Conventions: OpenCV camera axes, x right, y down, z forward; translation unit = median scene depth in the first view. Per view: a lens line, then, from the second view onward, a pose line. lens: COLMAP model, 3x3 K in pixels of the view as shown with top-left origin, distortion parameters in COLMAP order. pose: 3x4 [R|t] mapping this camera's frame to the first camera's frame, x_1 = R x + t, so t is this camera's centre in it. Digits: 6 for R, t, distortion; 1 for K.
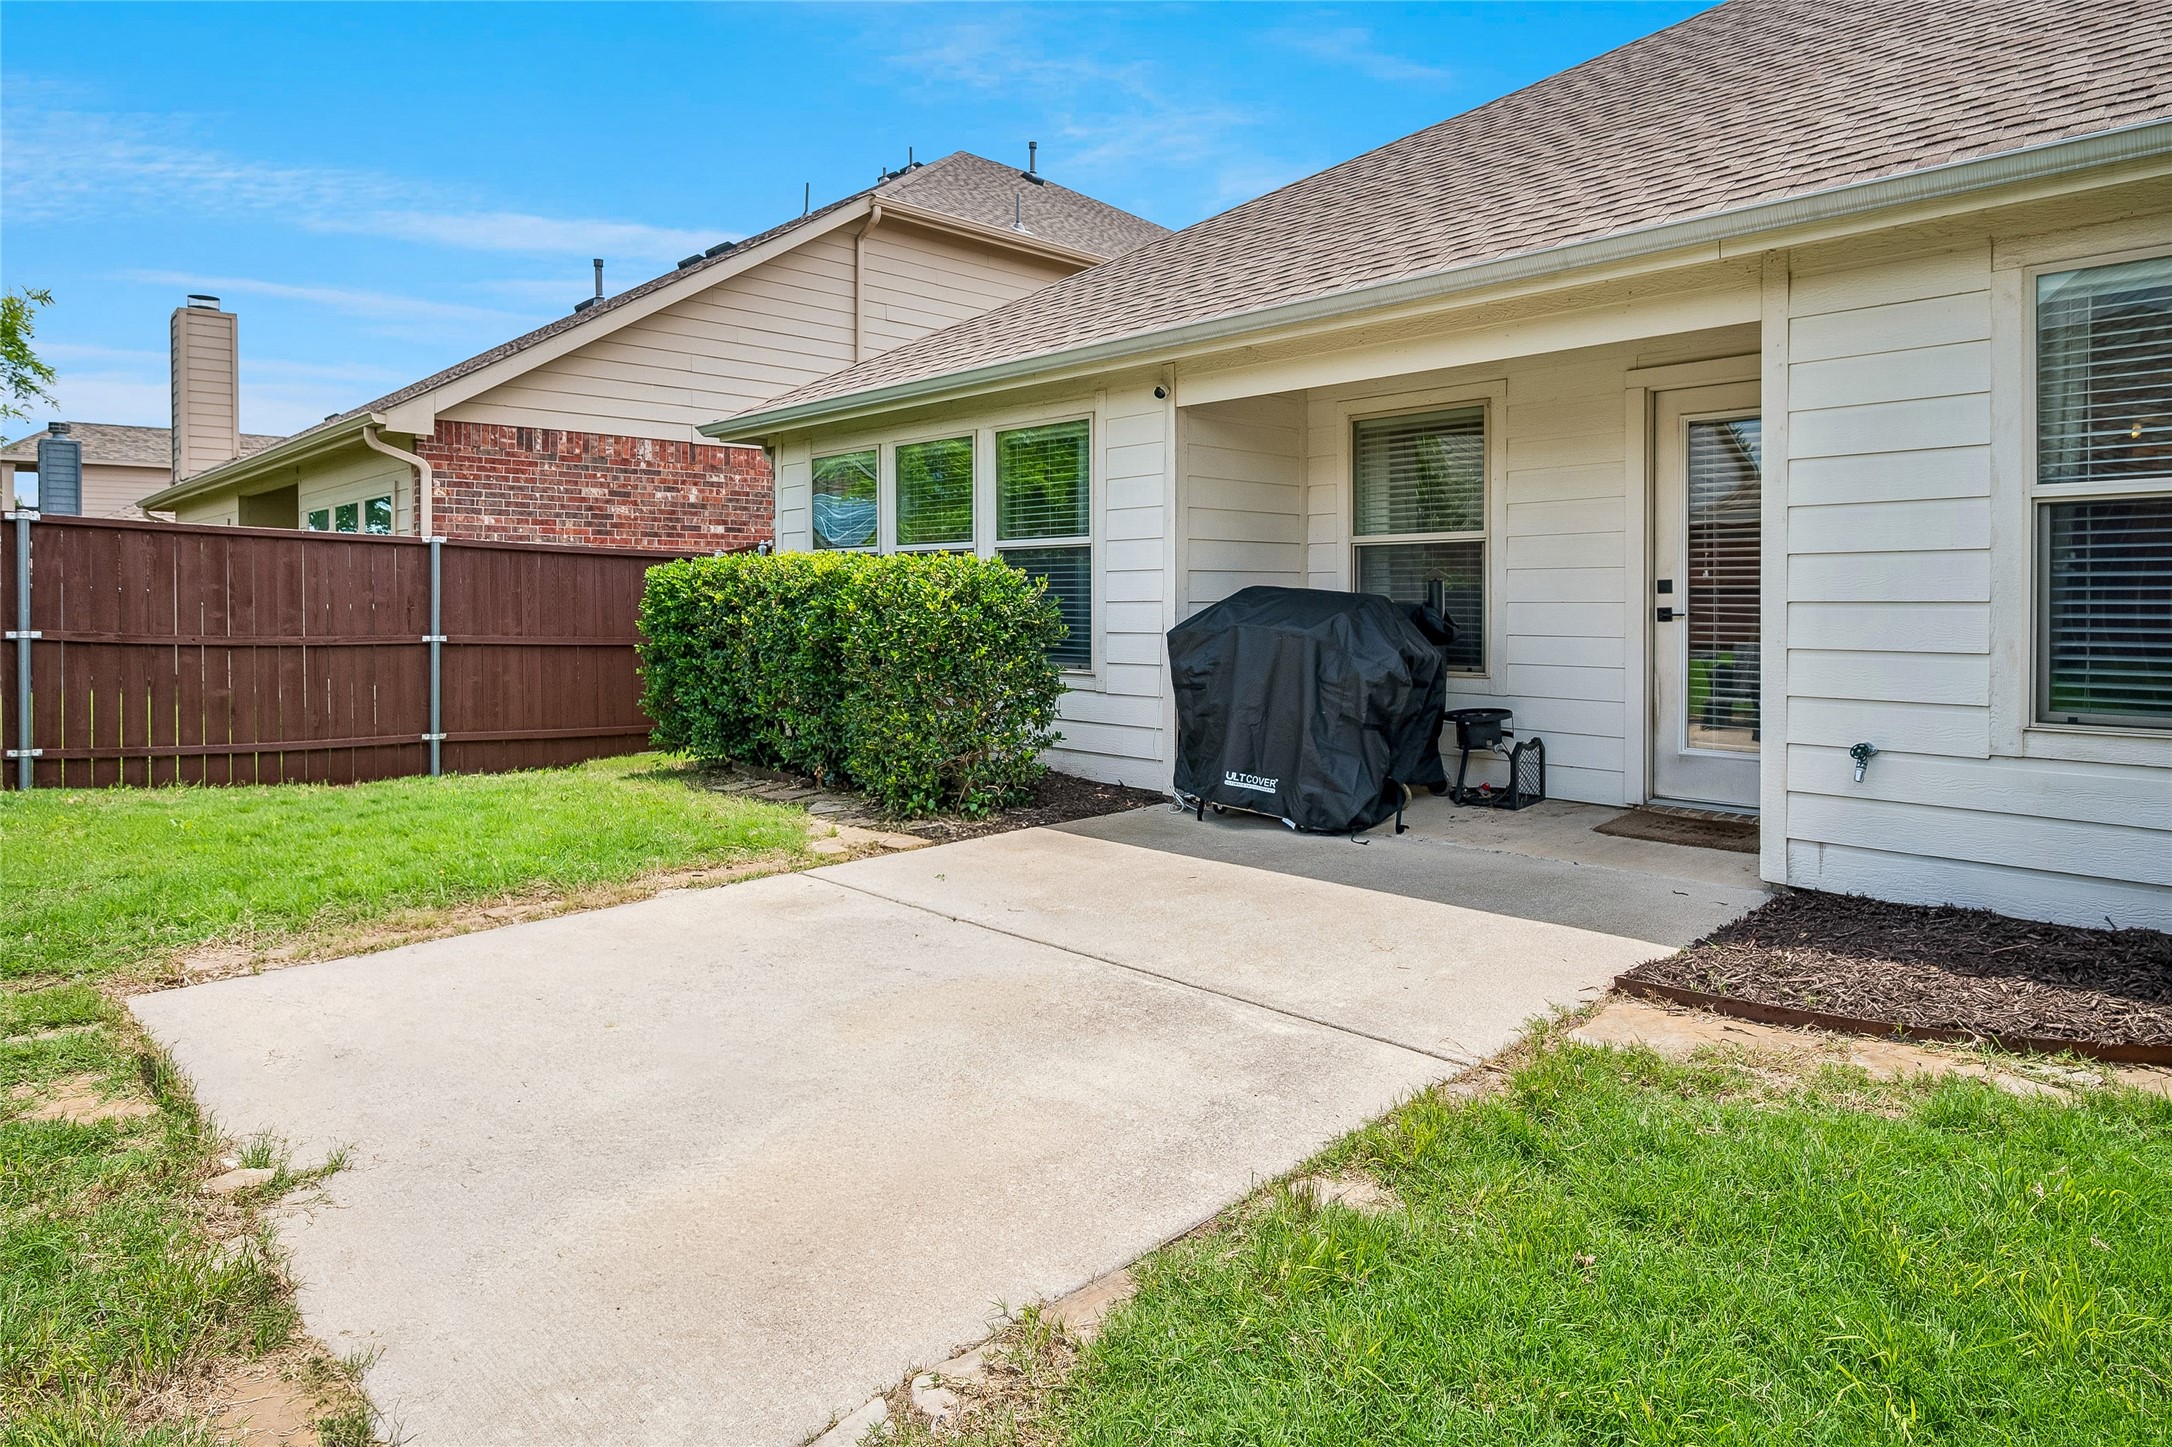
lens RADIAL K [[1243.2, 0, 1097.4], [0, 1243.2, 597.7], [0, 0, 1]] dist [-0.001722, -0.001709]
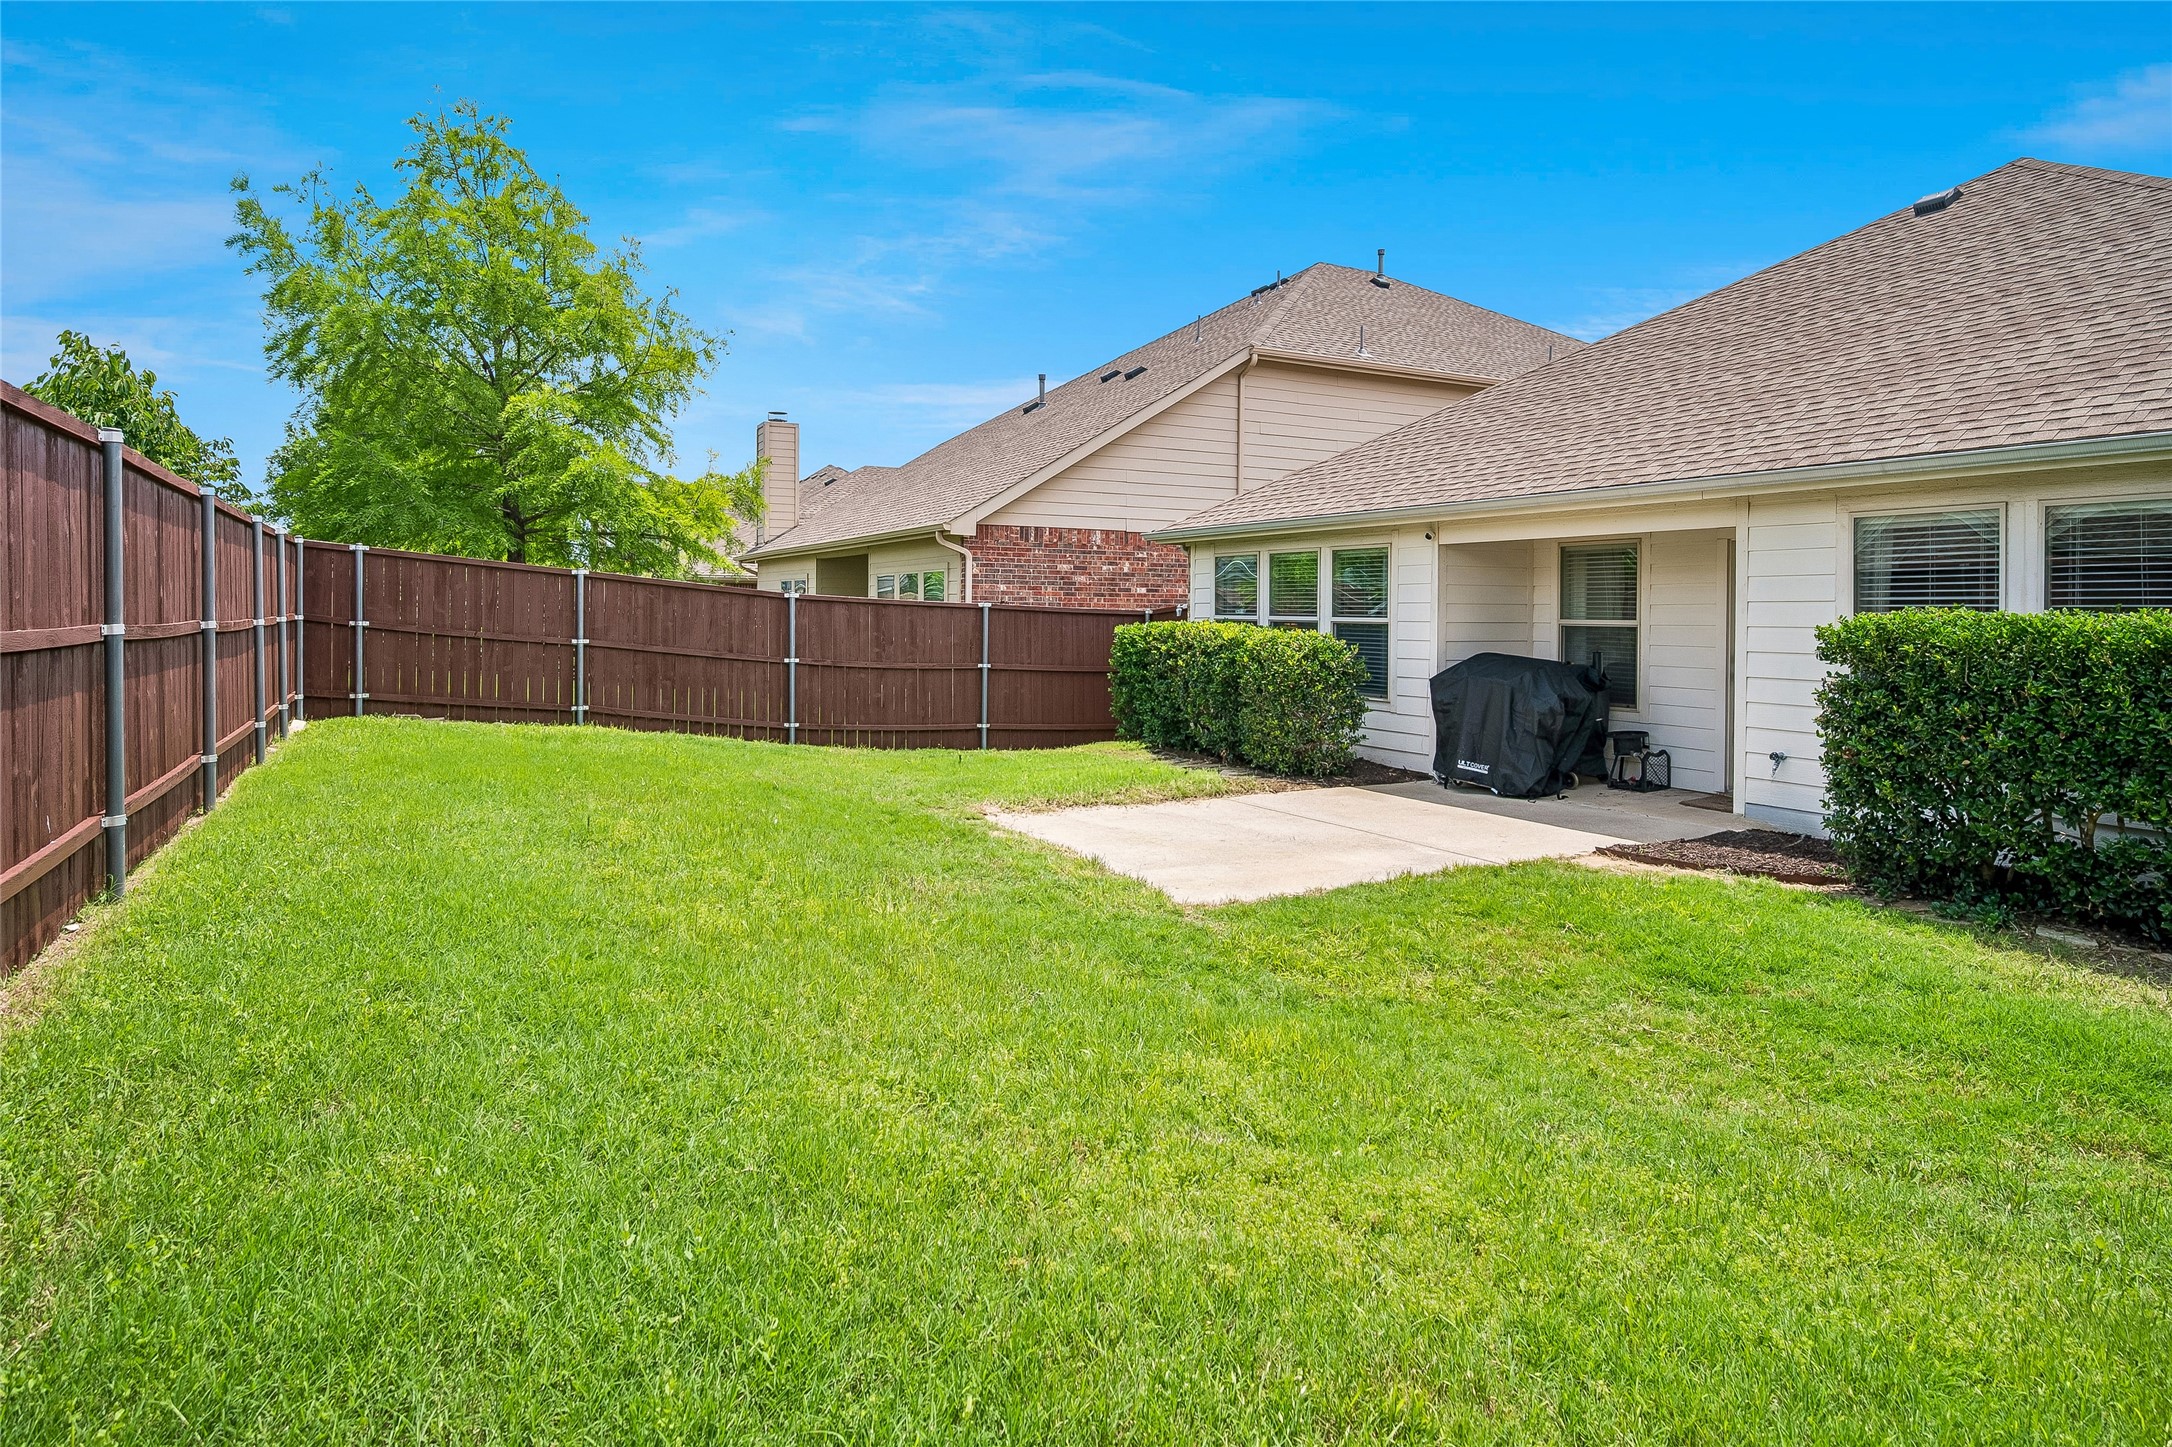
lens RADIAL K [[1243.2, 0, 1088.4], [0, 1243.2, 613.0], [0, 0, 1]] dist [-0.001722, -0.001709]
pose [[0.957003, 0.012236, -0.289819, 0.074084], [-0.012566, 0.999921, 0.000720, -0.042232], [0.289805, 0.002952, 0.957081, -0.561991]]
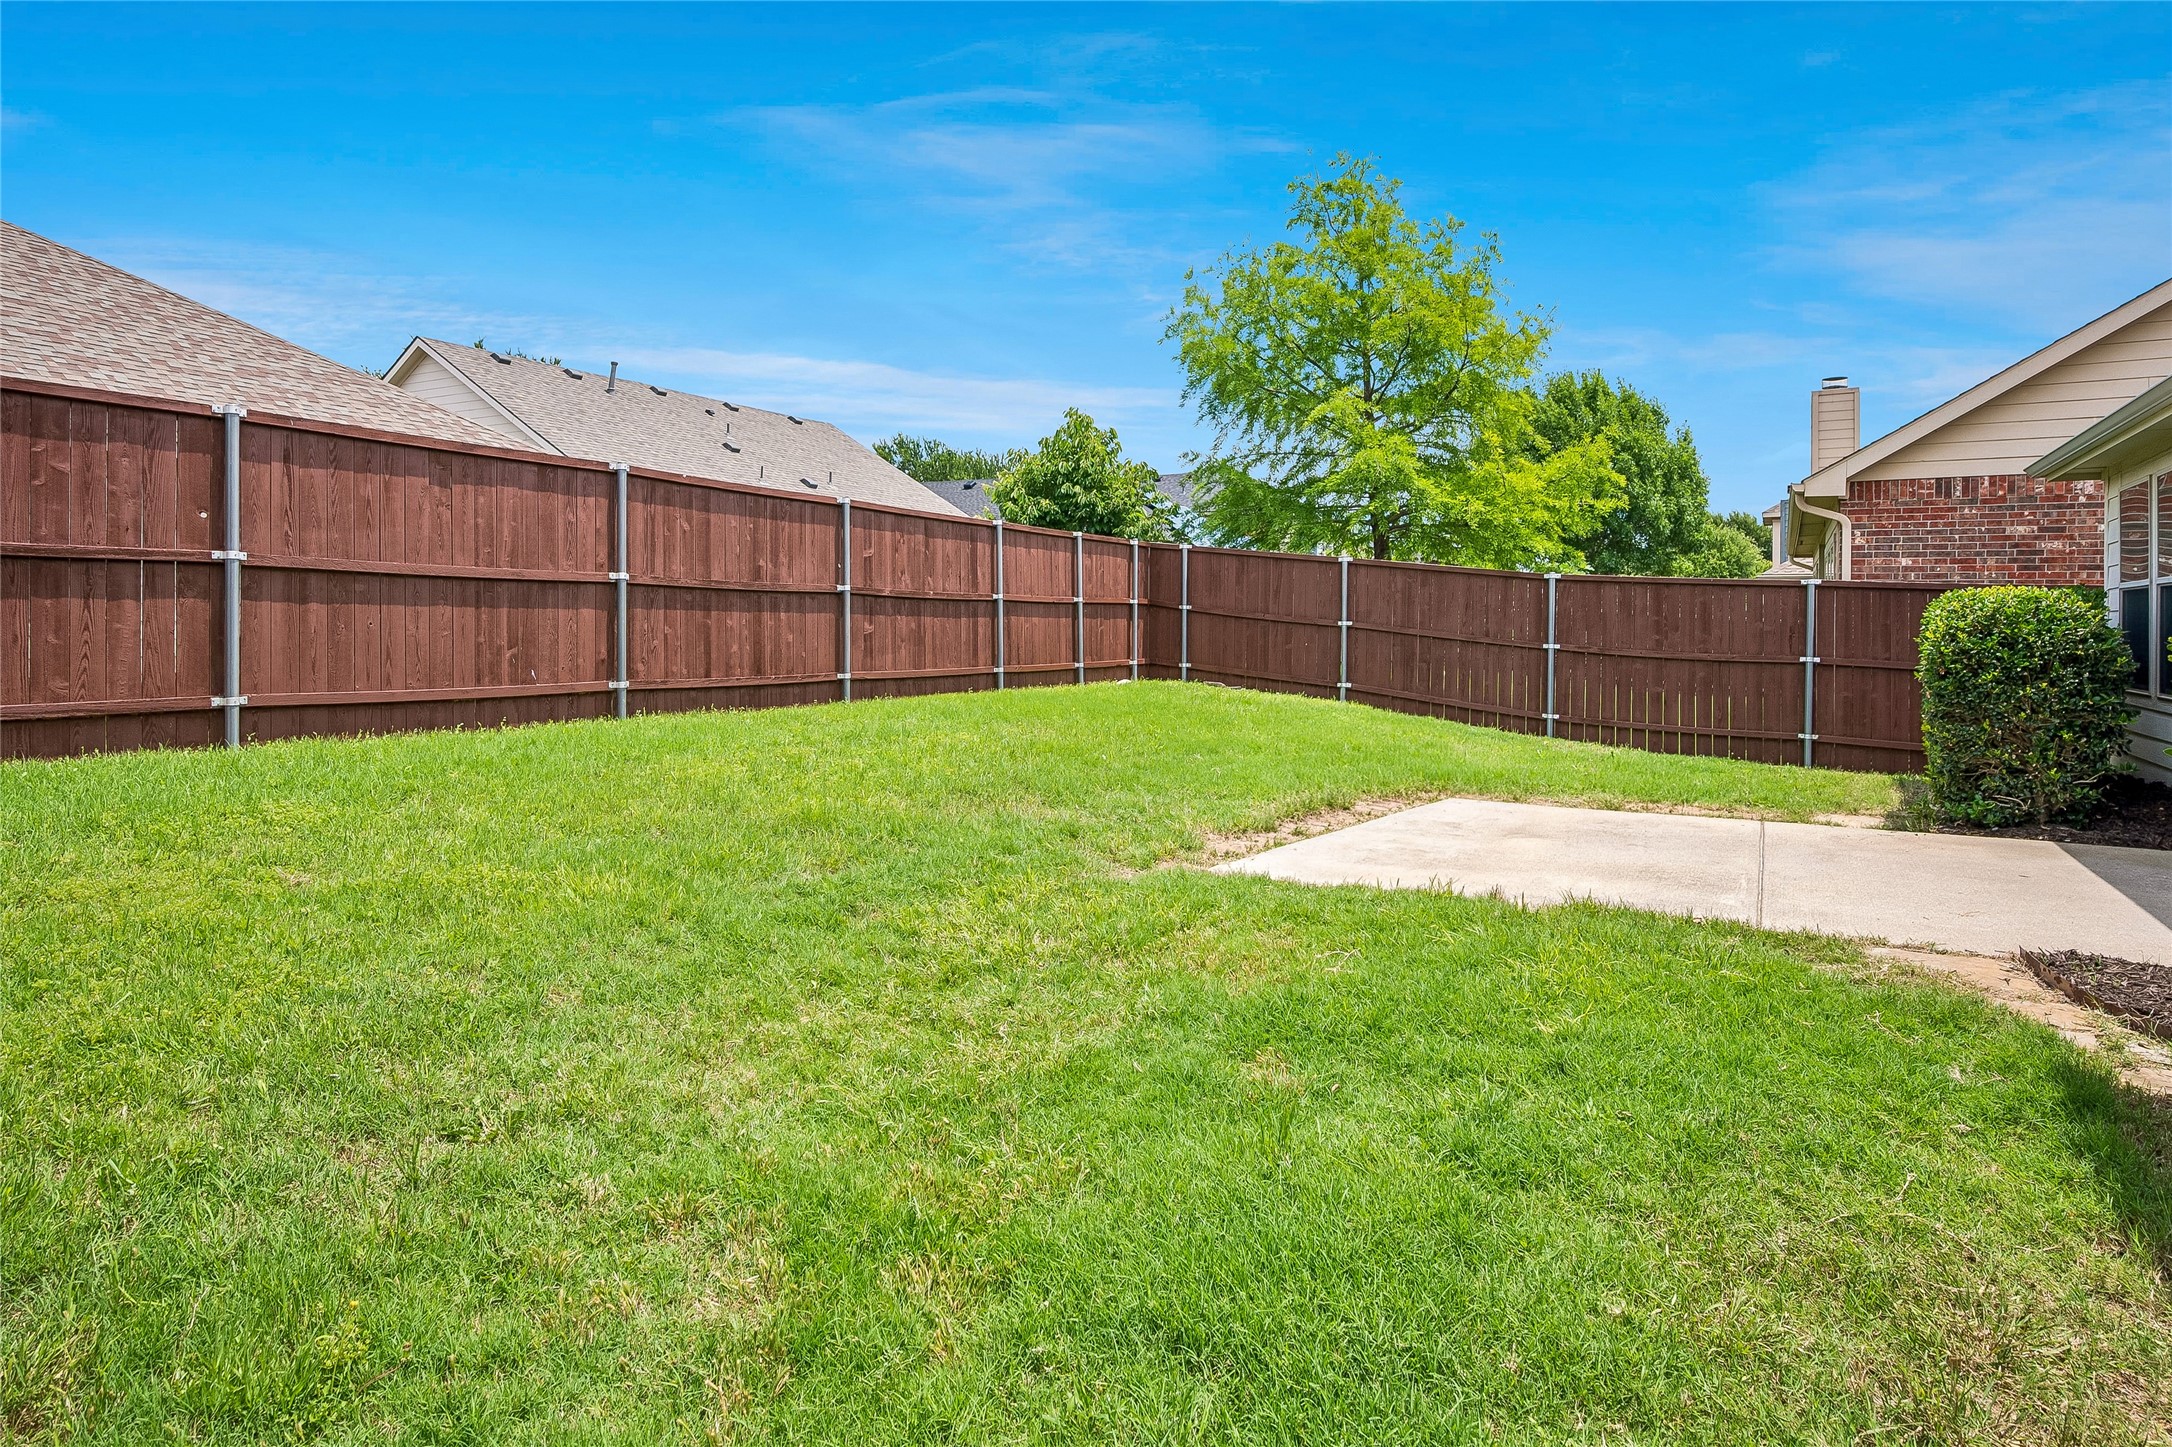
lens RADIAL K [[1243.2, 0, 1057.5], [0, 1243.2, 626.0], [0, 0, 1]] dist [-0.001722, -0.001709]
pose [[0.265054, 0.008407, -0.964197, 0.528723], [-0.012053, 0.999913, 0.005405, 0.000910], [0.964158, 0.010188, 0.265132, -0.088236]]
